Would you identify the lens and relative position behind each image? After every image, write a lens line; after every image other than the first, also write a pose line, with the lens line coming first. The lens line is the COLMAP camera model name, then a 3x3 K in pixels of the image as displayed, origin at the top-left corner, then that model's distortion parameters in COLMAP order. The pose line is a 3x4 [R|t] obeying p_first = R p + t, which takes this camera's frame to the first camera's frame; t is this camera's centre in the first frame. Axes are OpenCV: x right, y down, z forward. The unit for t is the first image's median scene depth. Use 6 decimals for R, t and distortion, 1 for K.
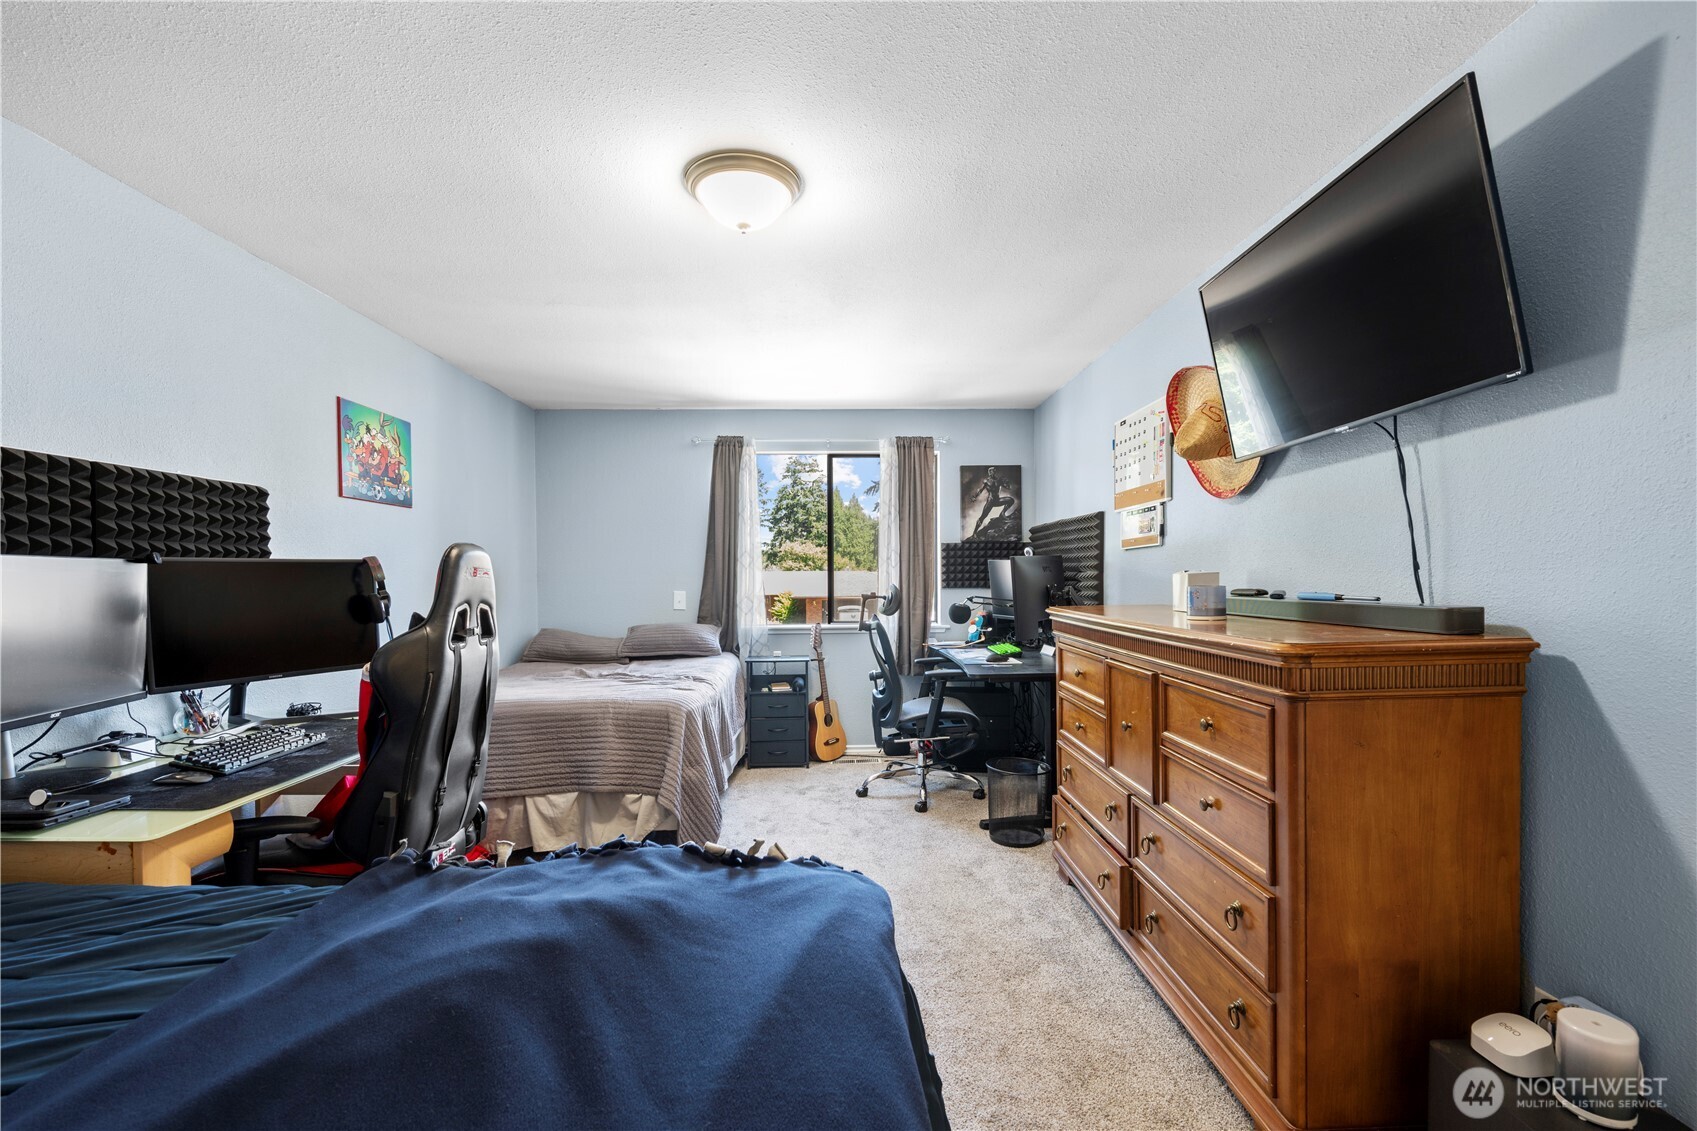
lens RADIAL K [[729.5, 0, 844.7], [0, 729.5, 590.2], [0, 0, 1]] dist [-0.002960, 0.000102]
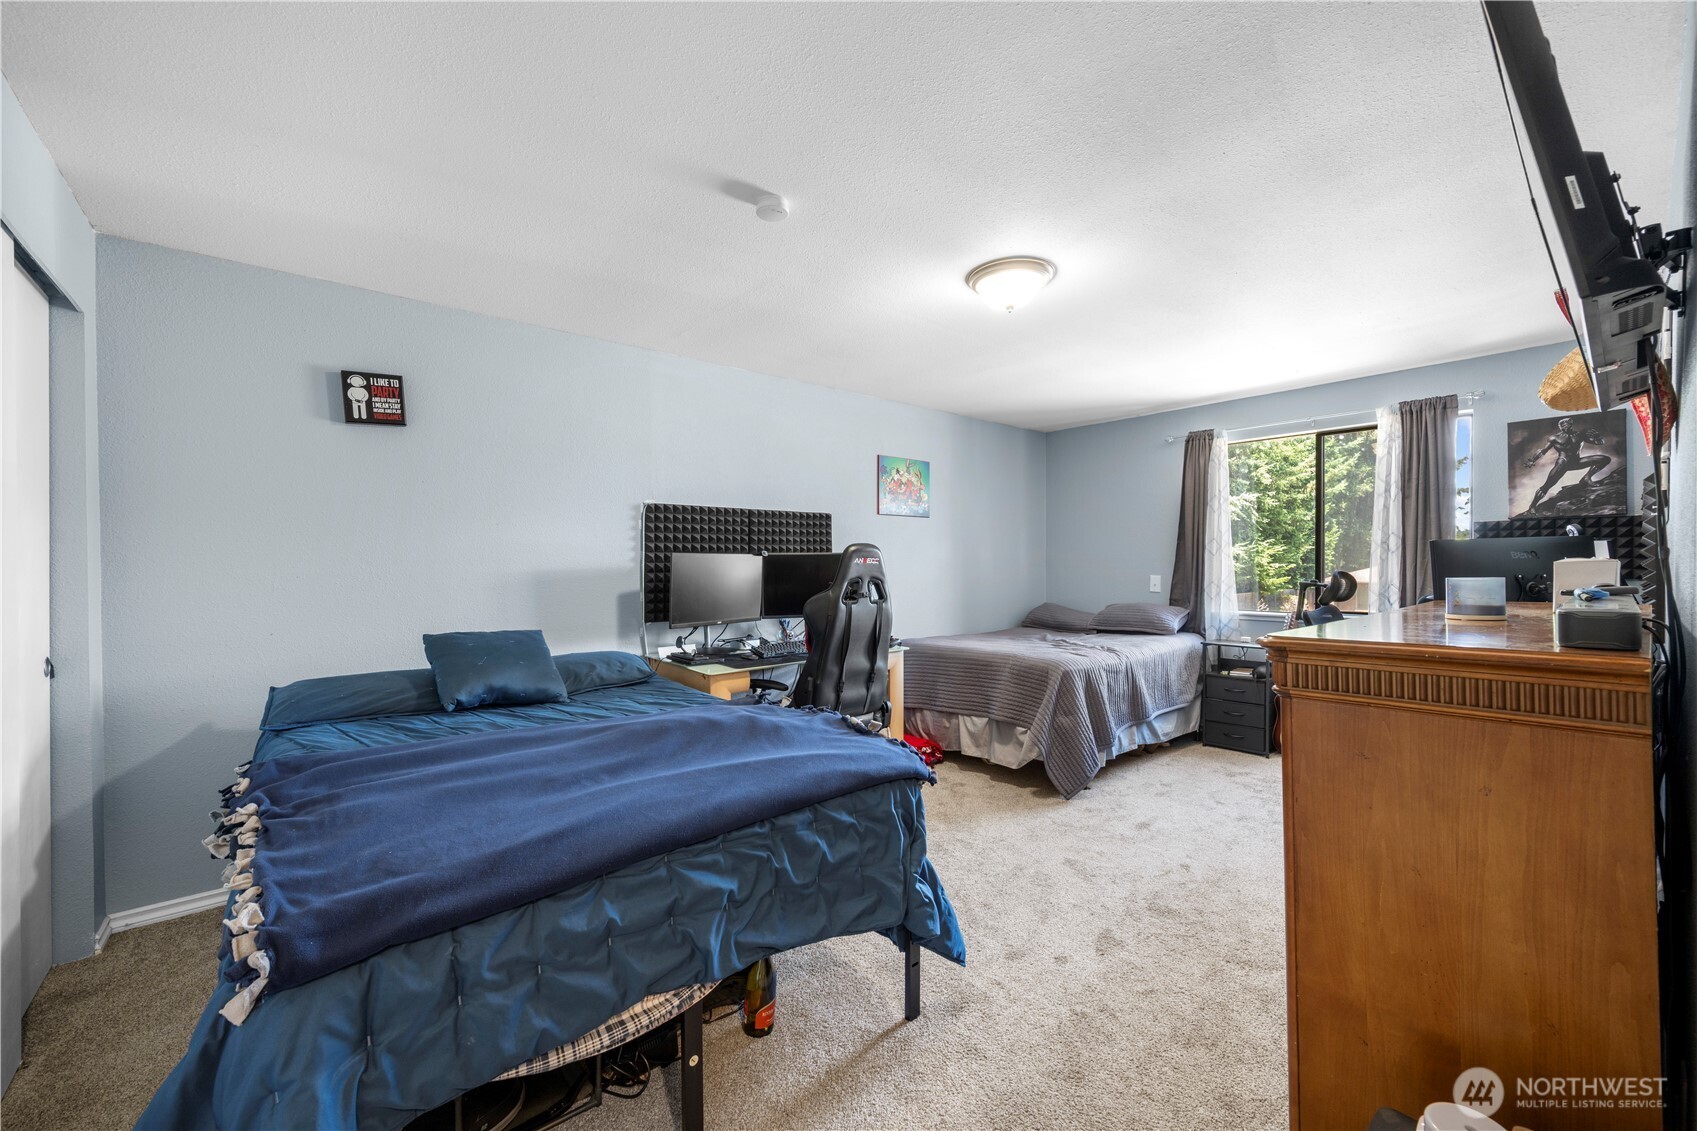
lens RADIAL K [[665.6, 0, 853.8], [0, 665.6, 564.0], [0, 0, 1]] dist [-0.001598, 0.000091]
pose [[0.626702, 0.004616, -0.779245, 0.413146], [-0.015999, 0.999848, -0.006944, -0.002889], [0.779095, 0.016819, 0.626681, 0.002146]]
